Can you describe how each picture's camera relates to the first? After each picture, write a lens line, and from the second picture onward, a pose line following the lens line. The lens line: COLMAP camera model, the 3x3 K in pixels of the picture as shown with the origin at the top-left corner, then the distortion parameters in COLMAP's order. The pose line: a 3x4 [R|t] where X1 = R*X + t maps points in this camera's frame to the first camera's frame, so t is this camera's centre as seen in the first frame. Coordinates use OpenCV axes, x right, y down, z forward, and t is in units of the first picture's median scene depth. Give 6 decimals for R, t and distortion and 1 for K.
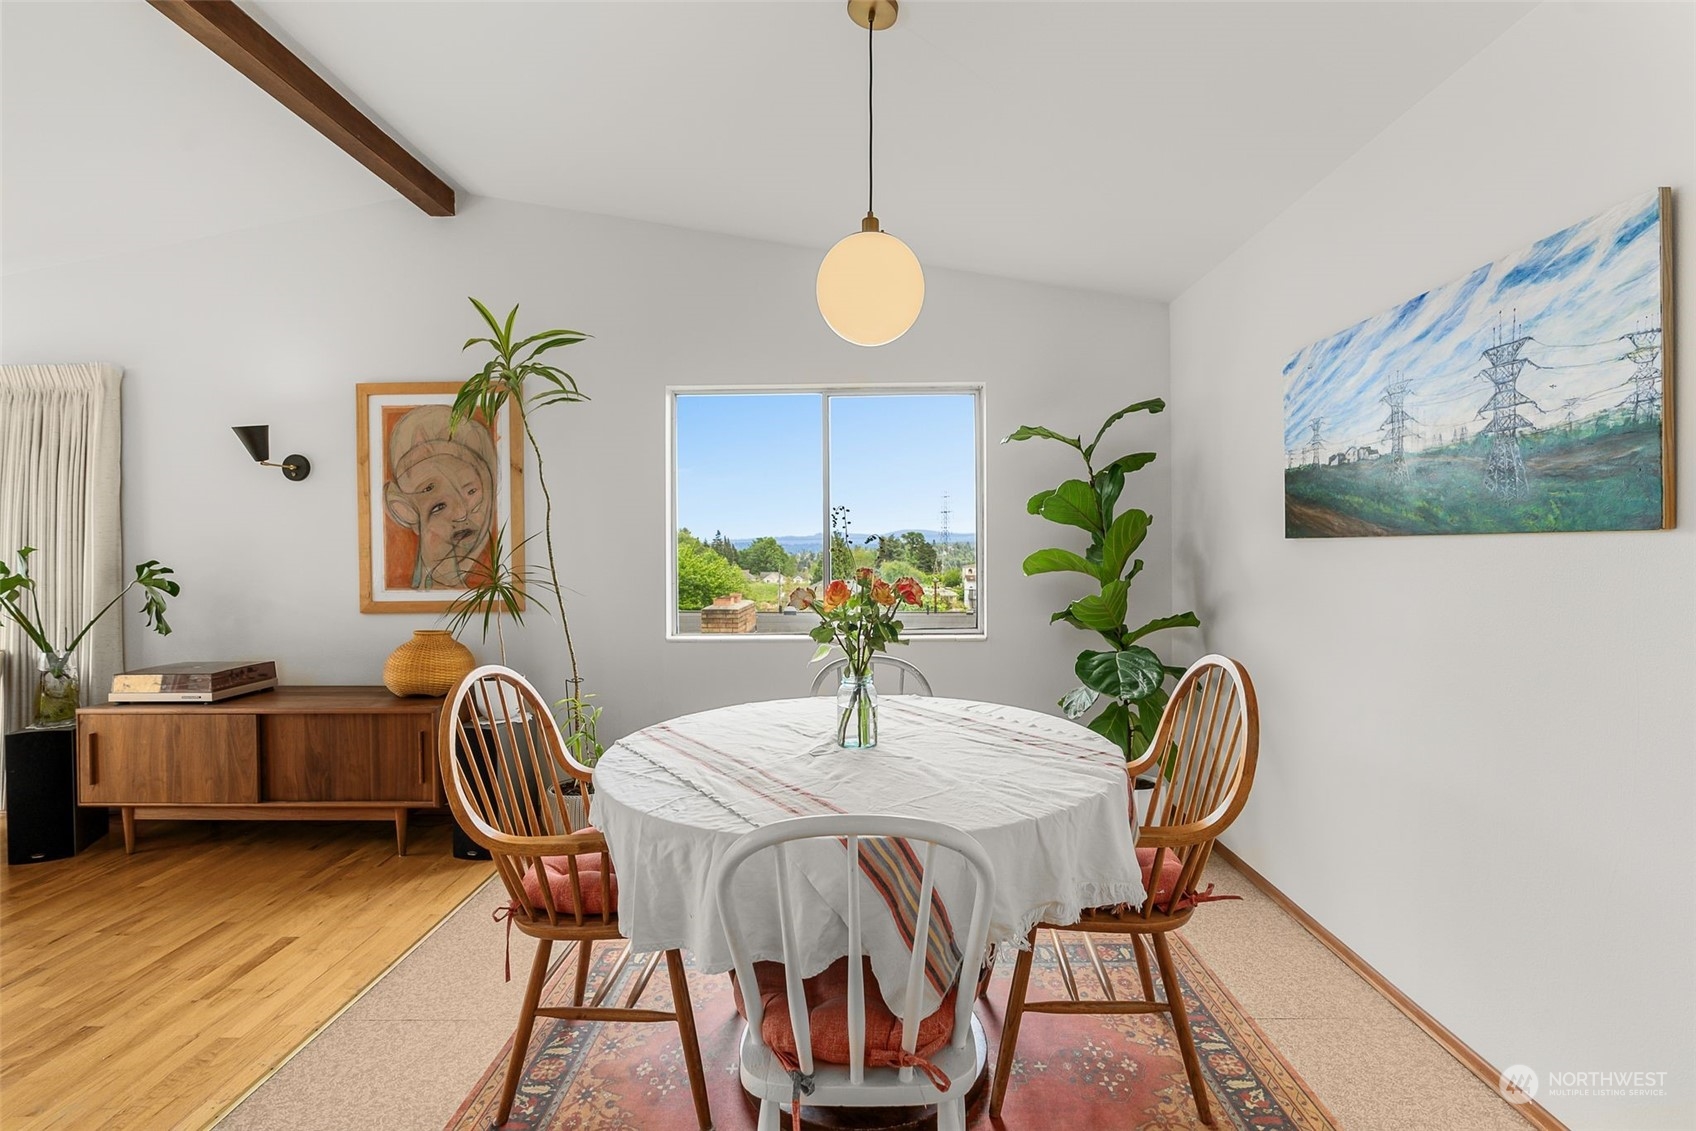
lens RADIAL K [[732.5, 0, 848.0], [0, 732.5, 565.5], [0, 0, 1]] dist [-0.001079, 0.000086]
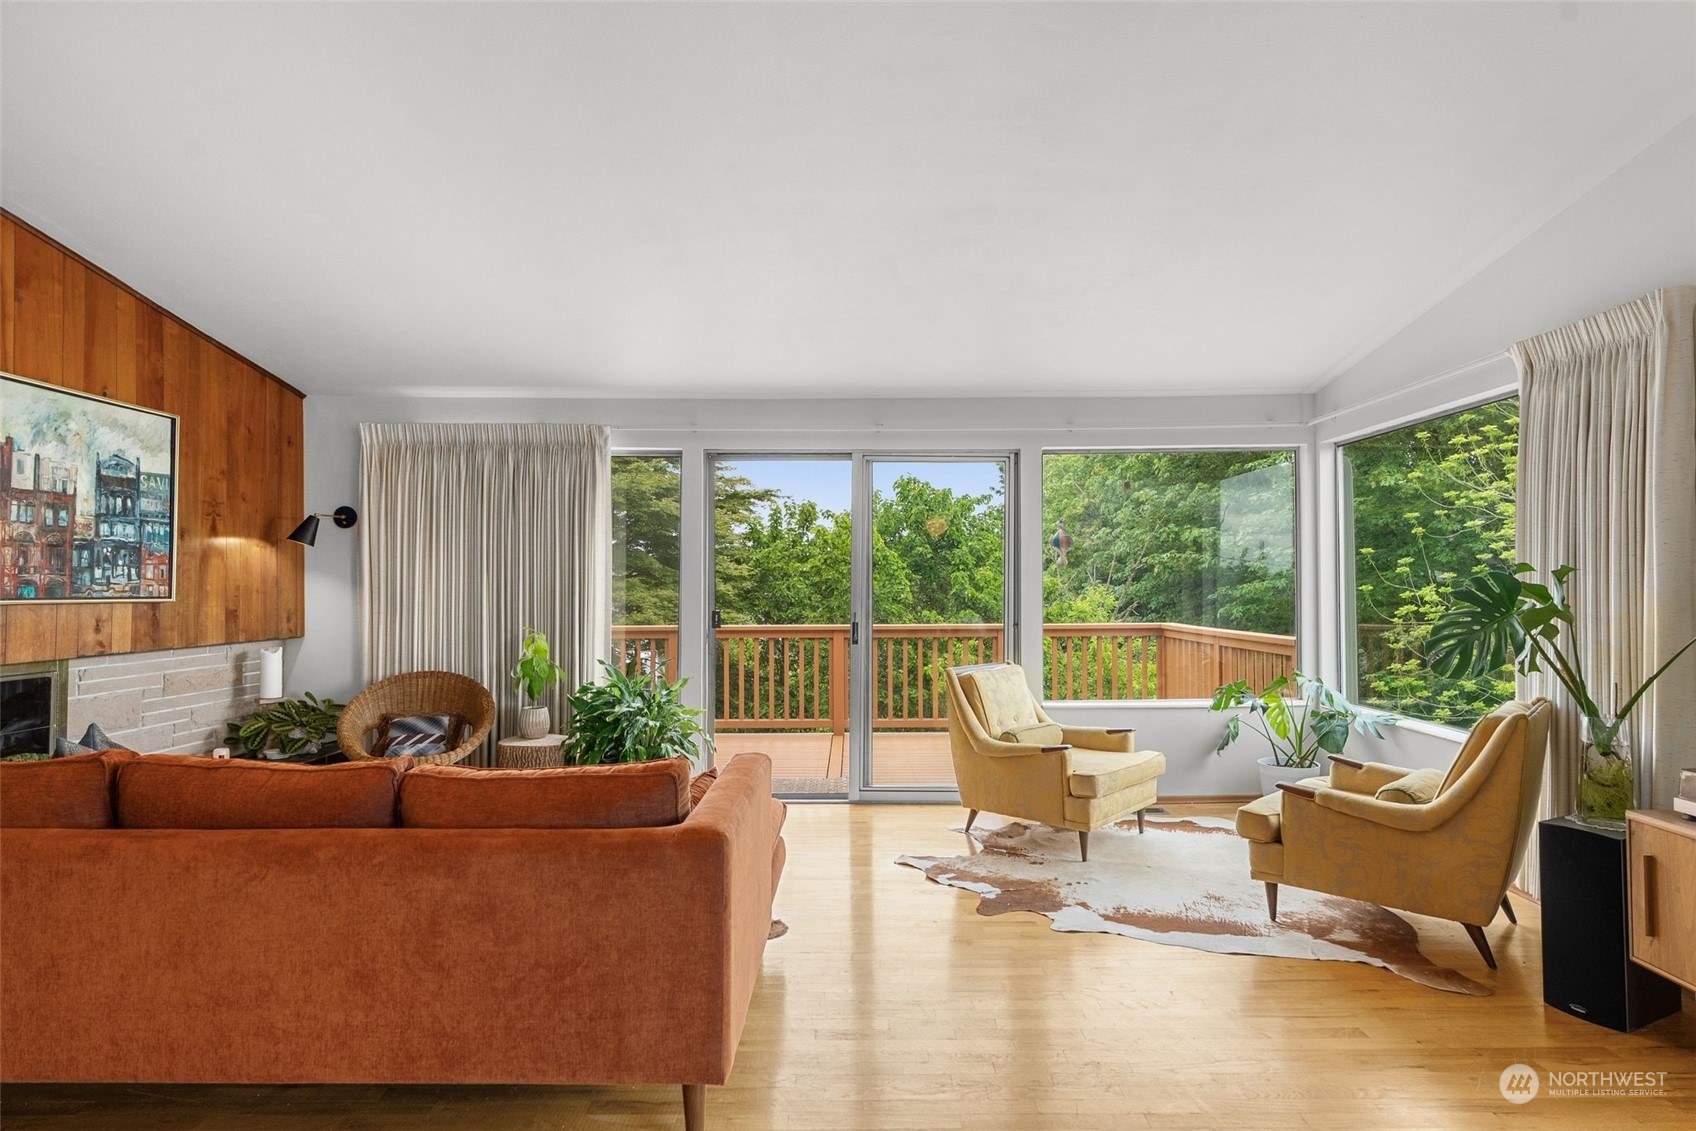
lens RADIAL K [[886.4, 0, 848.0], [0, 886.4, 565.5], [0, 0, 1]] dist [-0.001149, -0.000091]
pose [[0.015691, -0.015795, -0.999752, -0.256836], [-0.008122, 0.999840, -0.015924, -0.005972], [0.999844, 0.008370, 0.015560, 0.275496]]
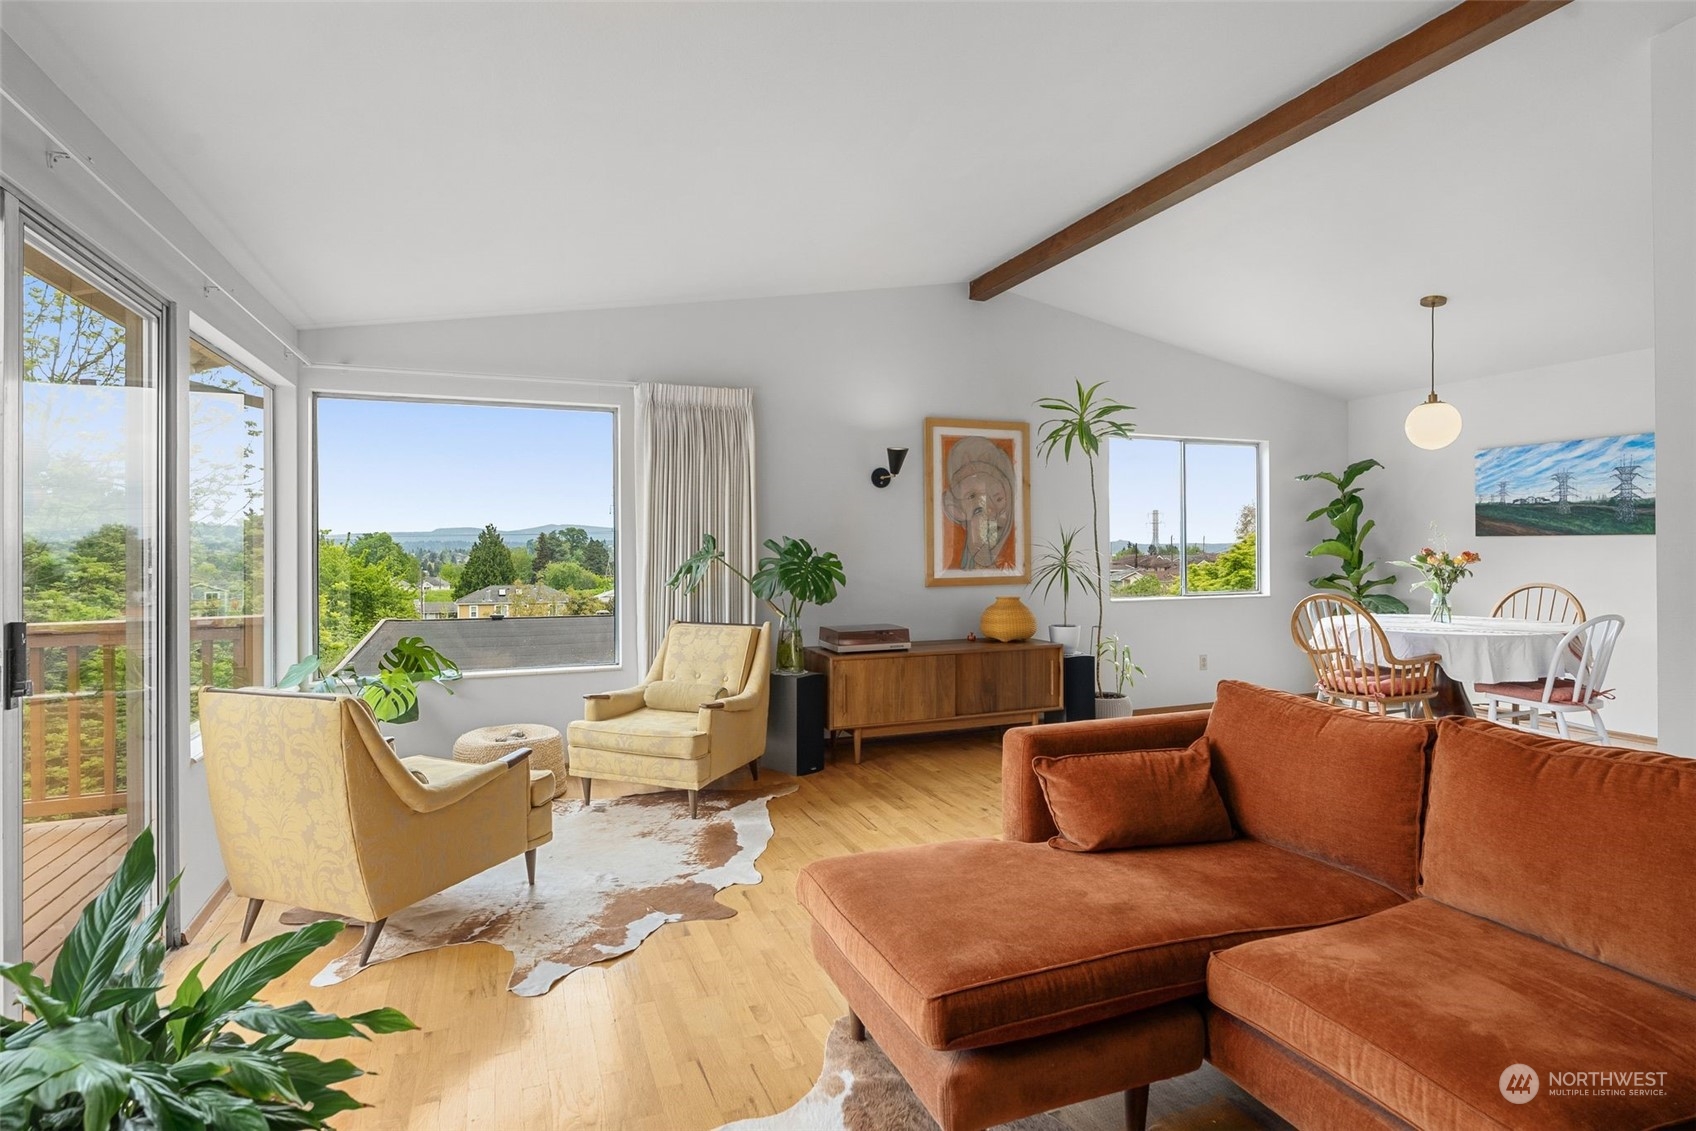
lens RADIAL K [[839.4, 0, 848.0], [0, 839.4, 565.5], [0, 0, 1]] dist [0.004928, 0.000810]
pose [[0.922144, -0.006245, 0.386797, -1.571817], [0.007120, 0.999974, -0.000830, 0.028018], [-0.386782, 0.003520, 0.922165, -0.415204]]
